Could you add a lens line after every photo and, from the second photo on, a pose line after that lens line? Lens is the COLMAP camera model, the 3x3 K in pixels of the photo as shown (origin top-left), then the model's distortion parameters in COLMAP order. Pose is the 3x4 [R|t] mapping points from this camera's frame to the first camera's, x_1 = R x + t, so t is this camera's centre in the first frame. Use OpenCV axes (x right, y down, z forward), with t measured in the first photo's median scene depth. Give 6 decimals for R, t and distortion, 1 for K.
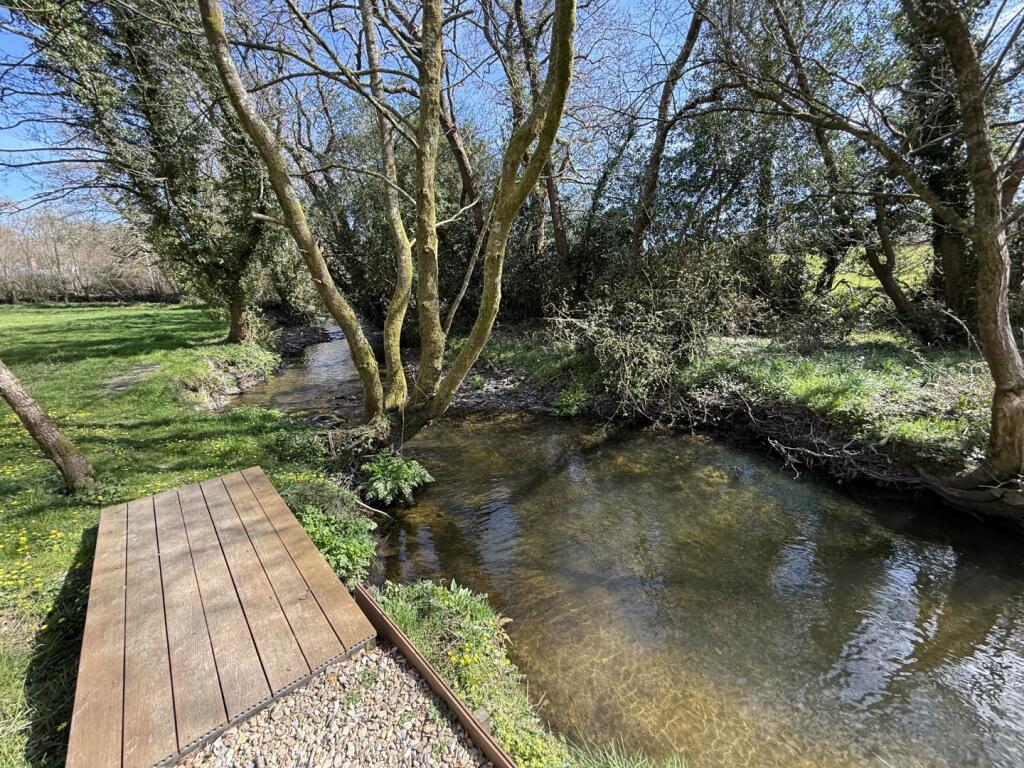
lens RADIAL K [[410.6, 0, 512.0], [0, 410.6, 384.0], [0, 0, 1]] dist [0.002357, 0.000173]
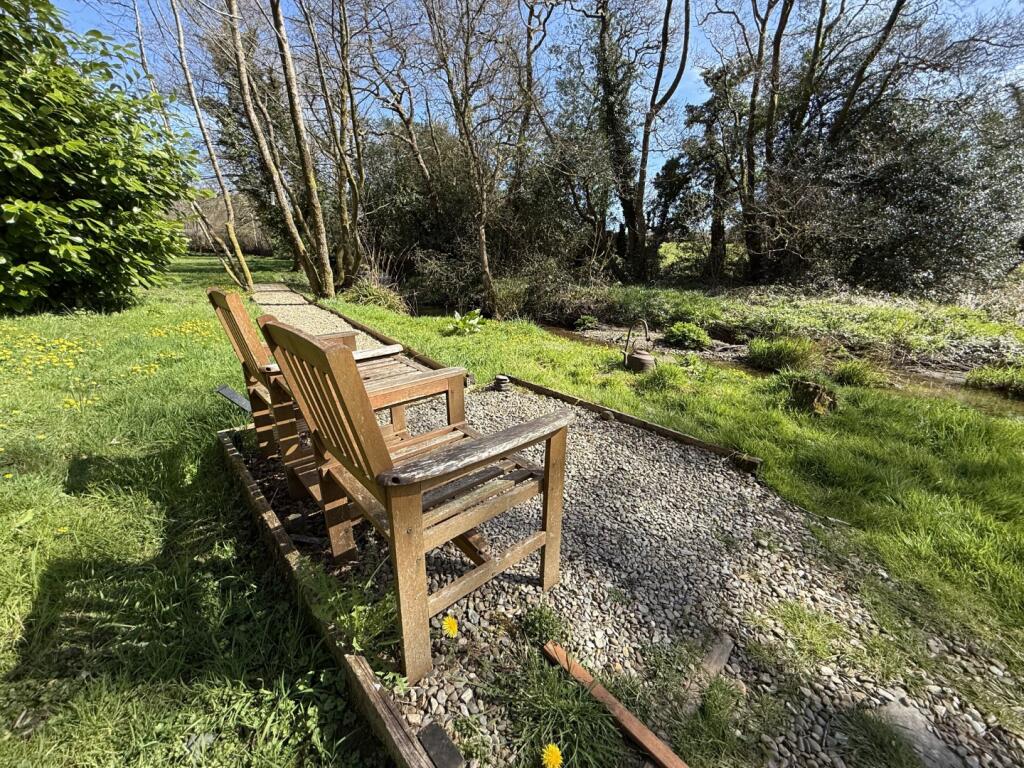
lens RADIAL K [[410.6, 0, 512.0], [0, 410.6, 384.0], [0, 0, 1]] dist [0.002357, 0.000173]
pose [[0.985065, 0.088727, -0.147565, 0.426089], [-0.079729, 0.994641, 0.065823, 0.140835], [0.152614, -0.053075, 0.986860, -0.500469]]
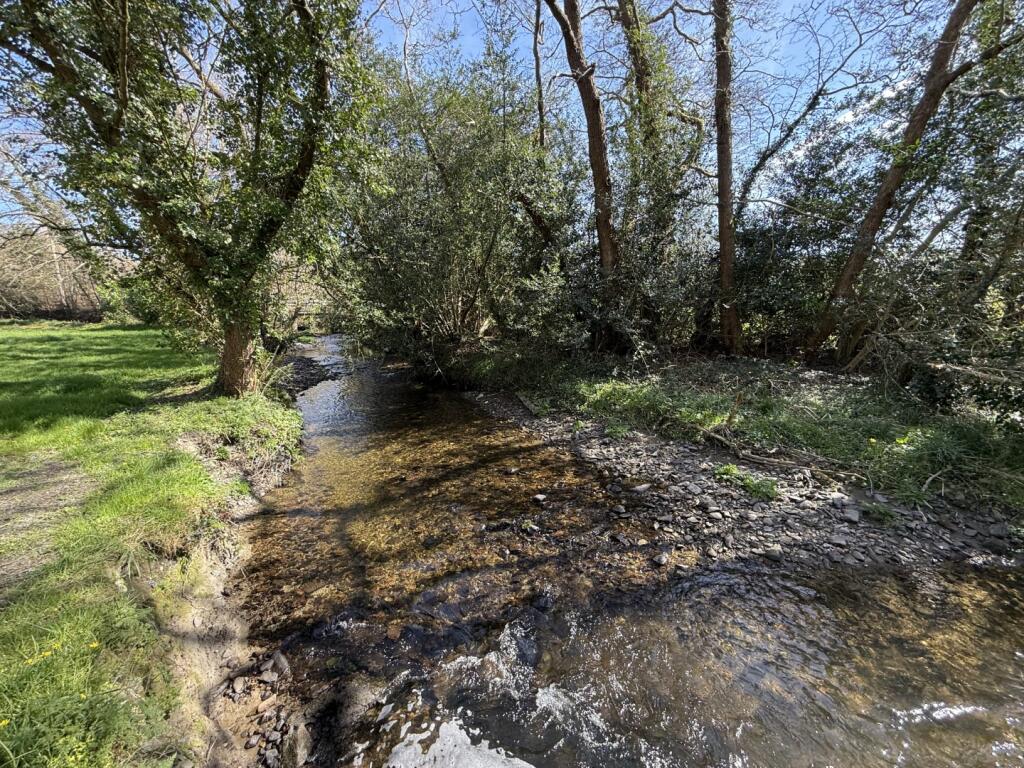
lens RADIAL K [[410.6, 0, 512.0], [0, 410.6, 384.0], [0, 0, 1]] dist [0.002357, 0.000173]
pose [[0.993050, 0.001214, 0.117691, -0.242737], [0.005912, 0.998170, -0.060183, -0.053559], [-0.117549, 0.060461, 0.991225, 0.275519]]
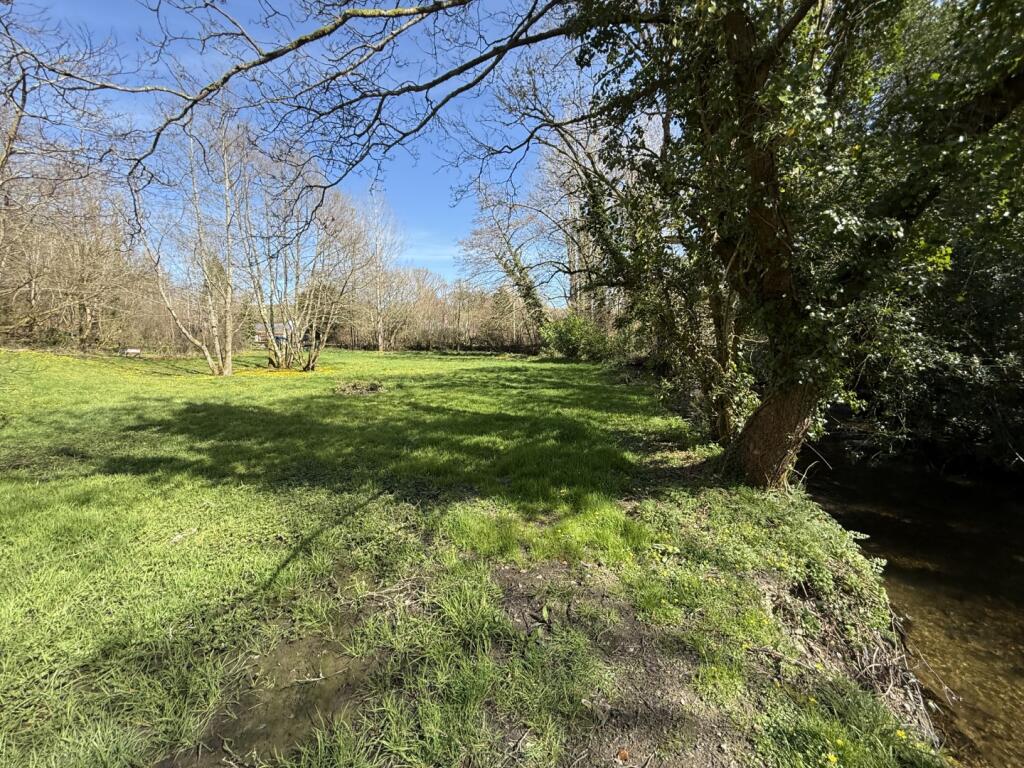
lens RADIAL K [[410.6, 0, 512.0], [0, 410.6, 384.0], [0, 0, 1]] dist [0.002357, 0.000173]
pose [[0.772607, 0.080138, -0.629807, -0.411764], [-0.161029, 0.984298, -0.072295, -0.085010], [0.614124, 0.157273, 0.773380, 0.385525]]
